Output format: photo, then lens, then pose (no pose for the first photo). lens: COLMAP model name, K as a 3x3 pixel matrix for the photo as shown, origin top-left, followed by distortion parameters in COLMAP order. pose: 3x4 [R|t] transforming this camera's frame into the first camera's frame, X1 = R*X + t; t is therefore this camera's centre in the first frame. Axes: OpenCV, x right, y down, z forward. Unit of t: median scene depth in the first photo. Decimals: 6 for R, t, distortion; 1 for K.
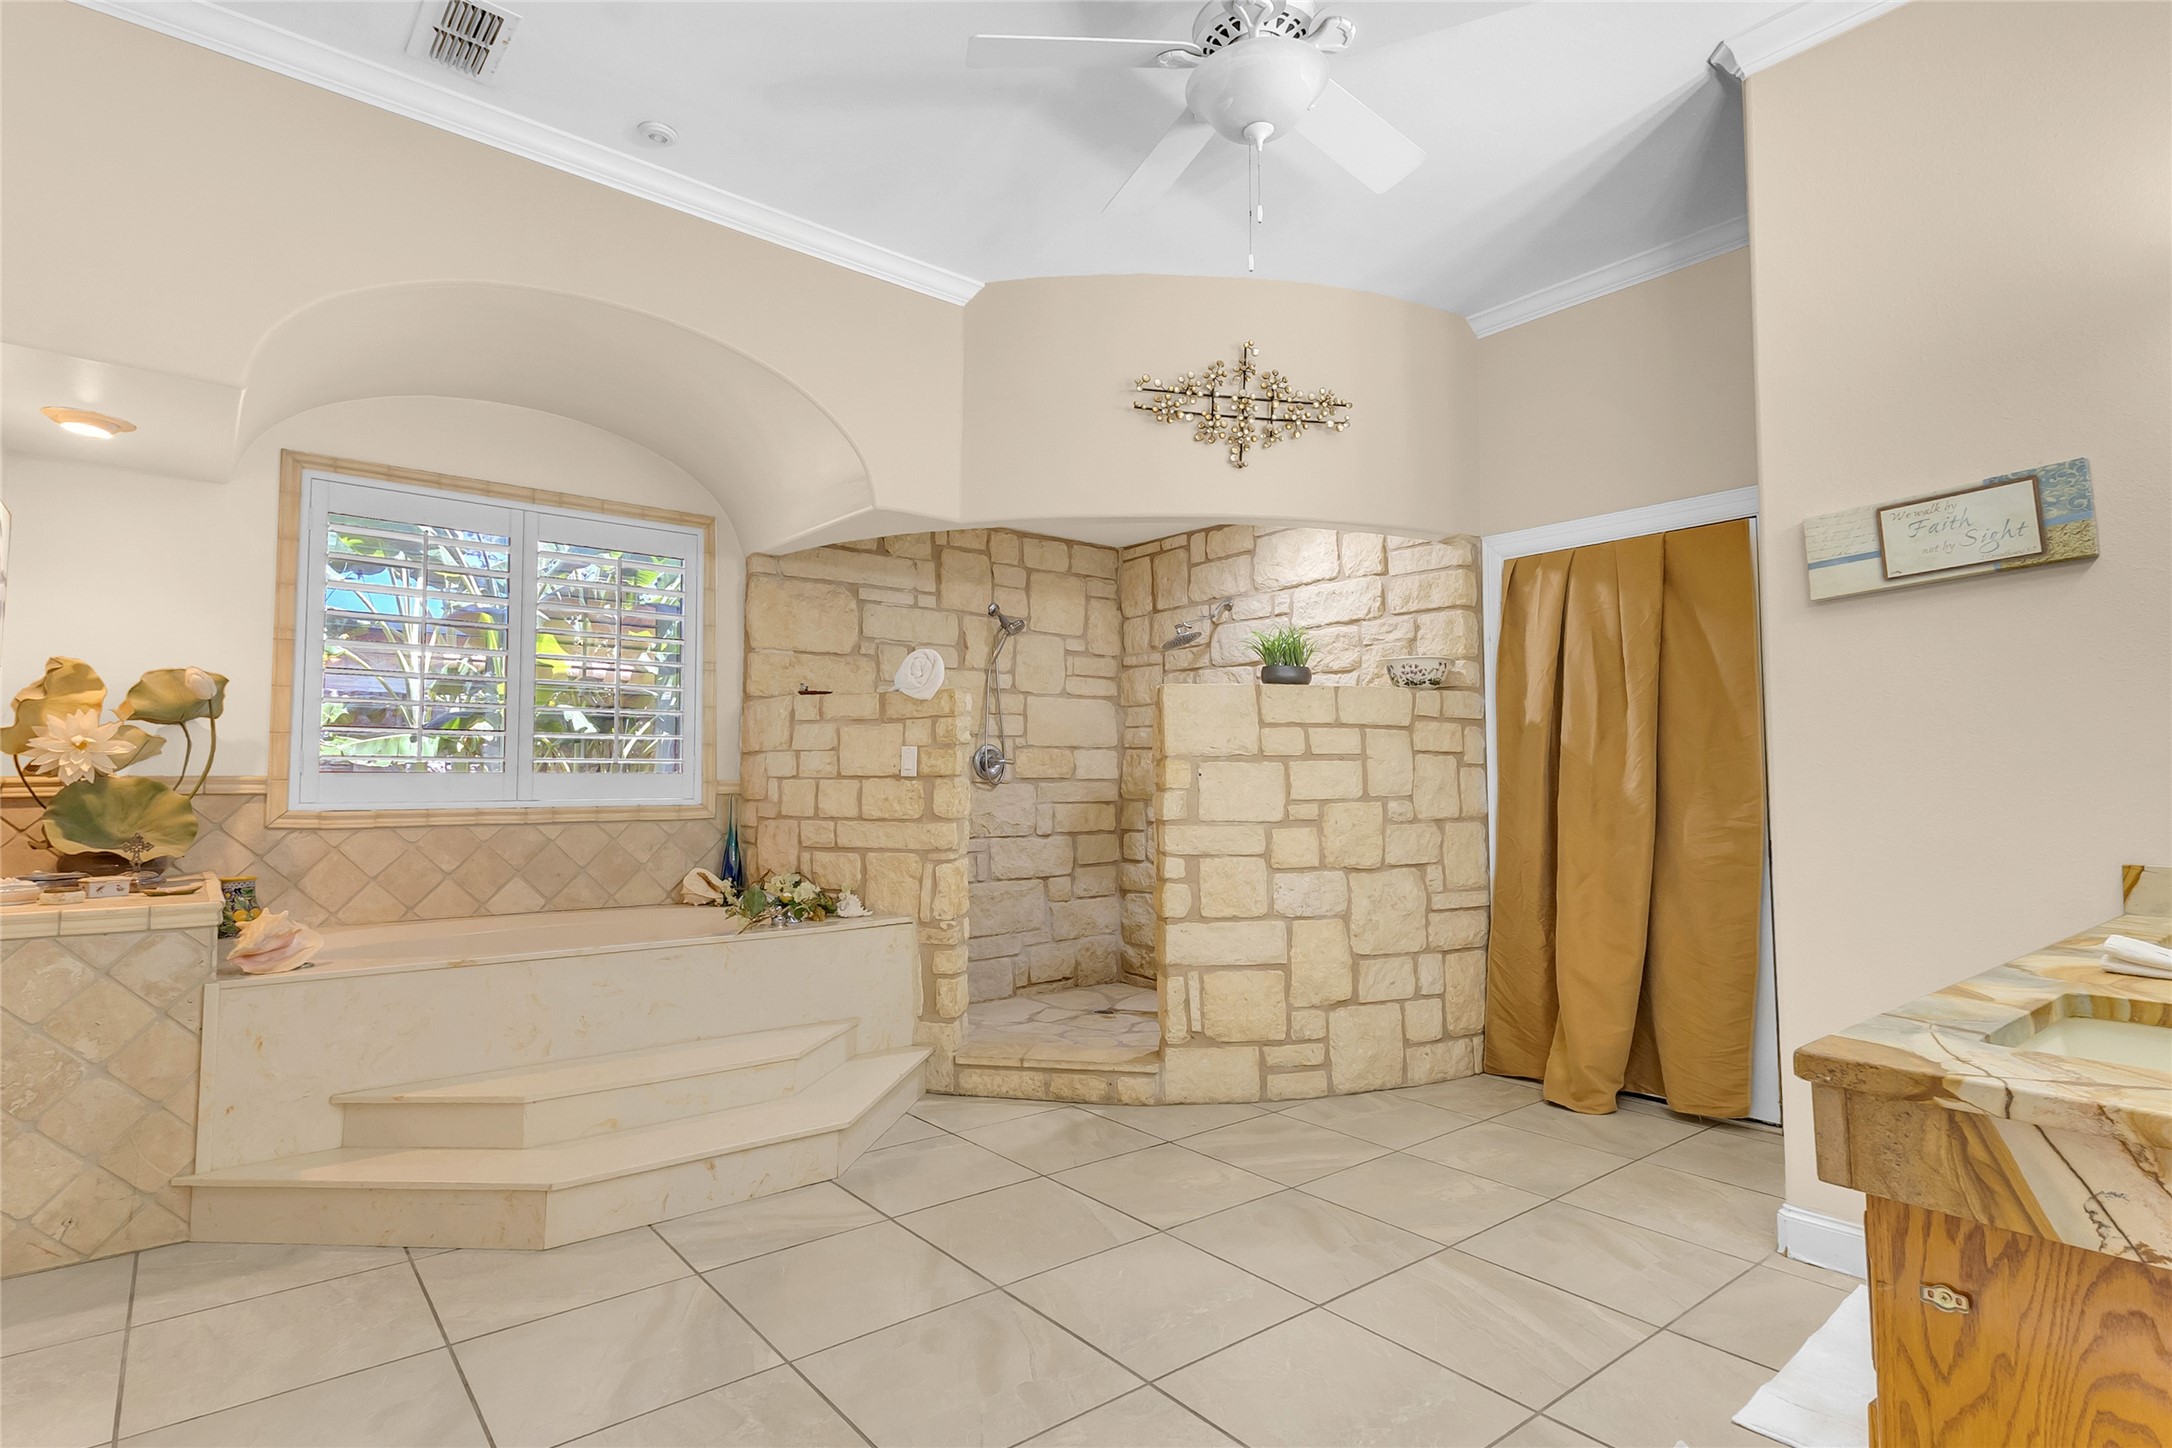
lens RADIAL K [[1089.9, 0, 1085.7], [0, 1089.9, 725.3], [0, 0, 1]] dist [0.005358, 0.000144]
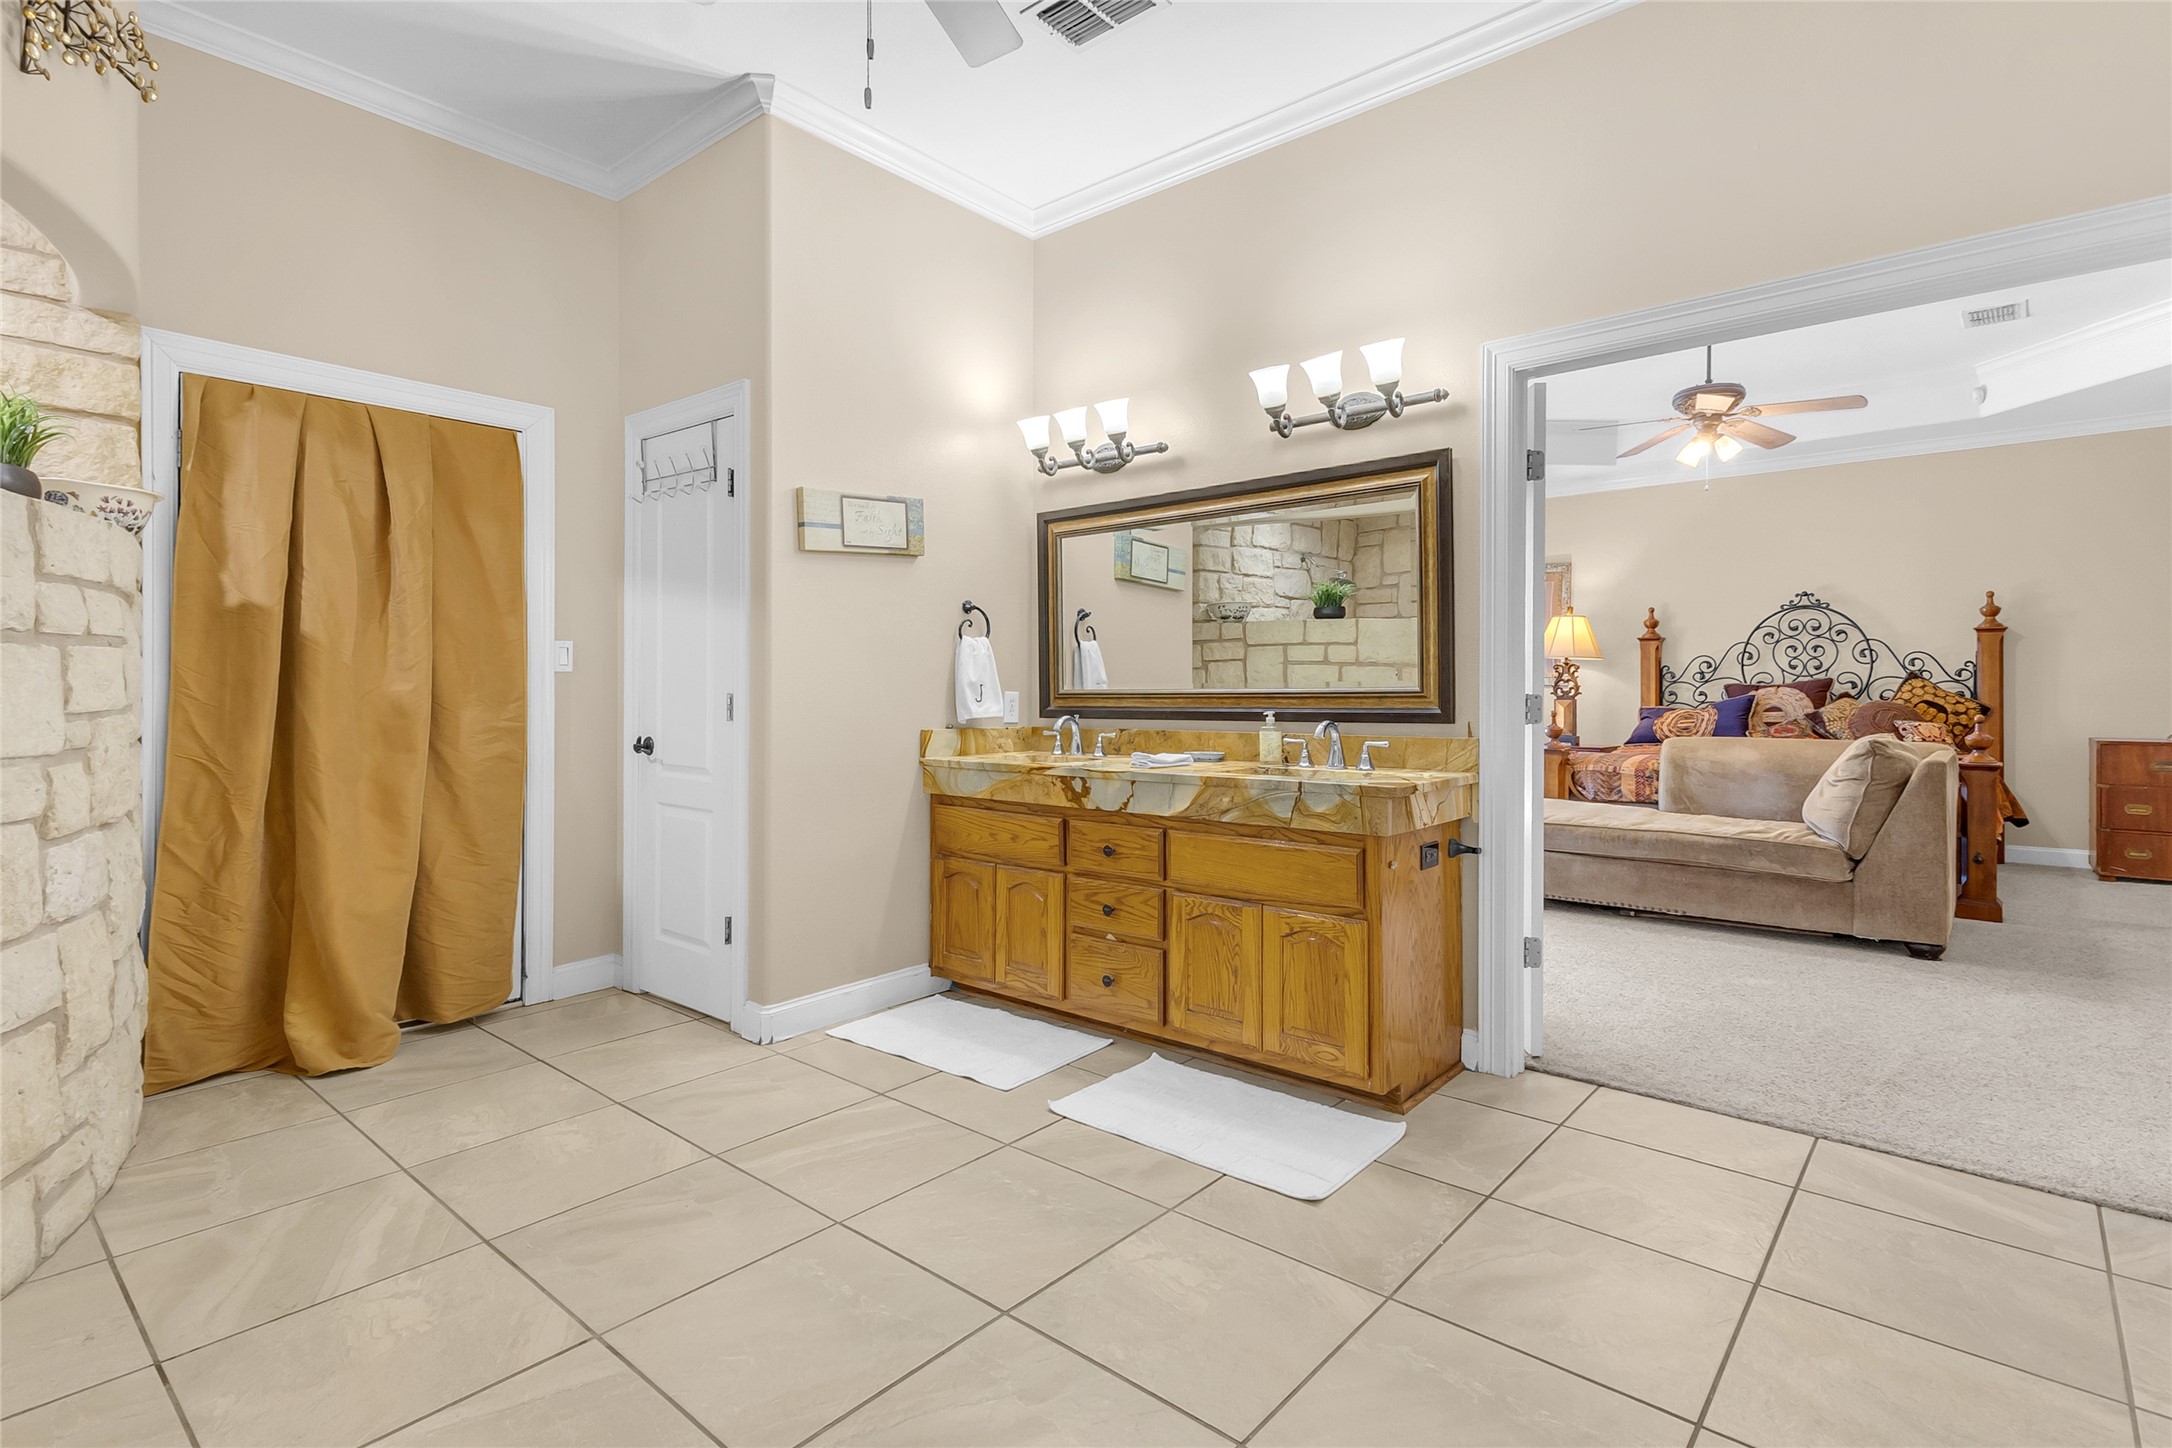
lens RADIAL K [[1030.6, 0, 1094.0], [0, 1030.6, 693.9], [0, 0, 1]] dist [0.017503, -0.000086]
pose [[-0.180550, -0.008048, 0.983533, -0.524652], [-0.051357, 0.998680, -0.001256, 0.037728], [-0.982224, -0.050738, -0.180725, 0.696219]]
